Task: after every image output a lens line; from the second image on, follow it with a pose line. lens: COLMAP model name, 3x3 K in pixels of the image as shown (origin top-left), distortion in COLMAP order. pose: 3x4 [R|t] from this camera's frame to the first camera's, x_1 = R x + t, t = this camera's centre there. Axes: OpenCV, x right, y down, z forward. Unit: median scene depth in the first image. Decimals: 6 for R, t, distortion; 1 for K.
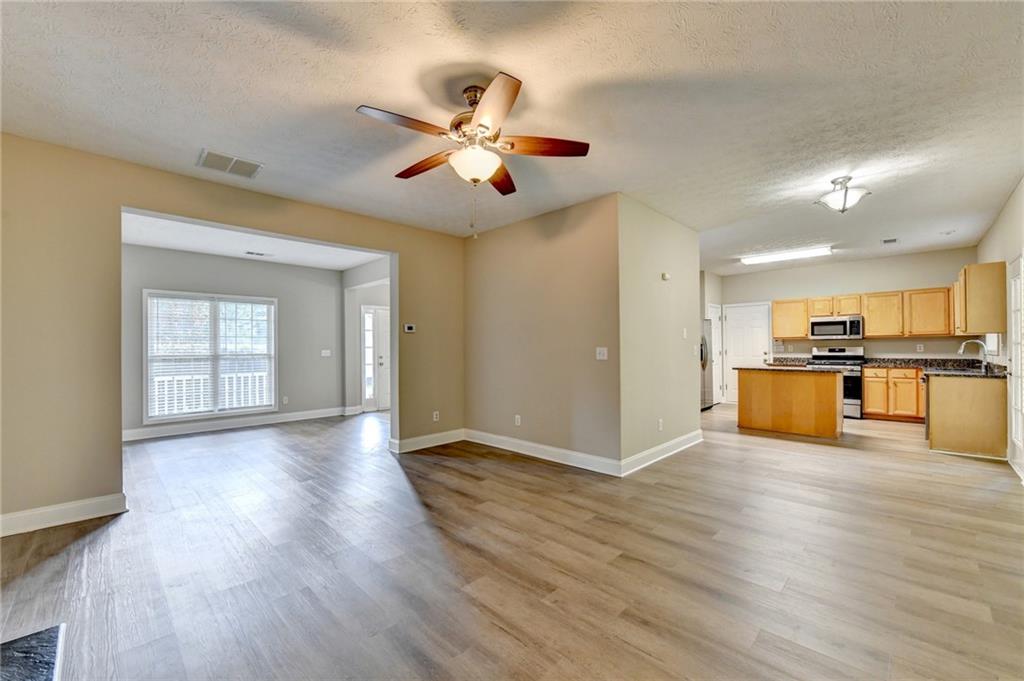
lens RADIAL K [[412.1, 0, 510.8], [0, 412.1, 343.2], [0, 0, 1]] dist [-0.005969, -0.000669]
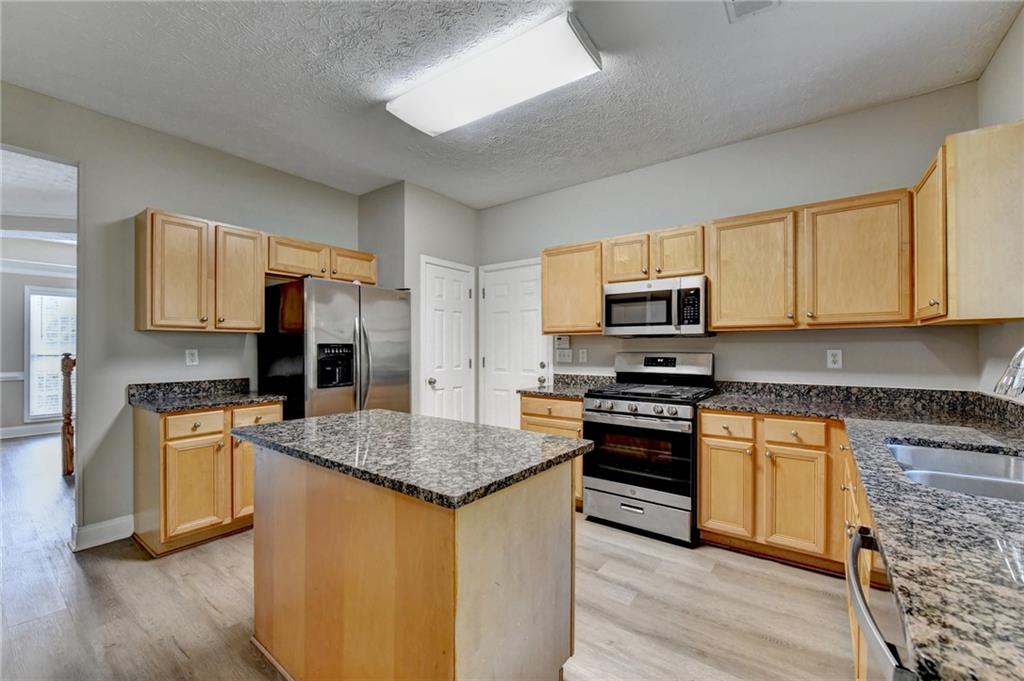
lens RADIAL K [[412.1, 0, 513.0], [0, 412.1, 344.5], [0, 0, 1]] dist [-0.005969, -0.000669]
pose [[0.989882, 0.015338, 0.141061, 0.618287], [-0.015180, 0.999882, -0.002193, 0.002901], [-0.141078, 0.000030, 0.989999, 0.632755]]
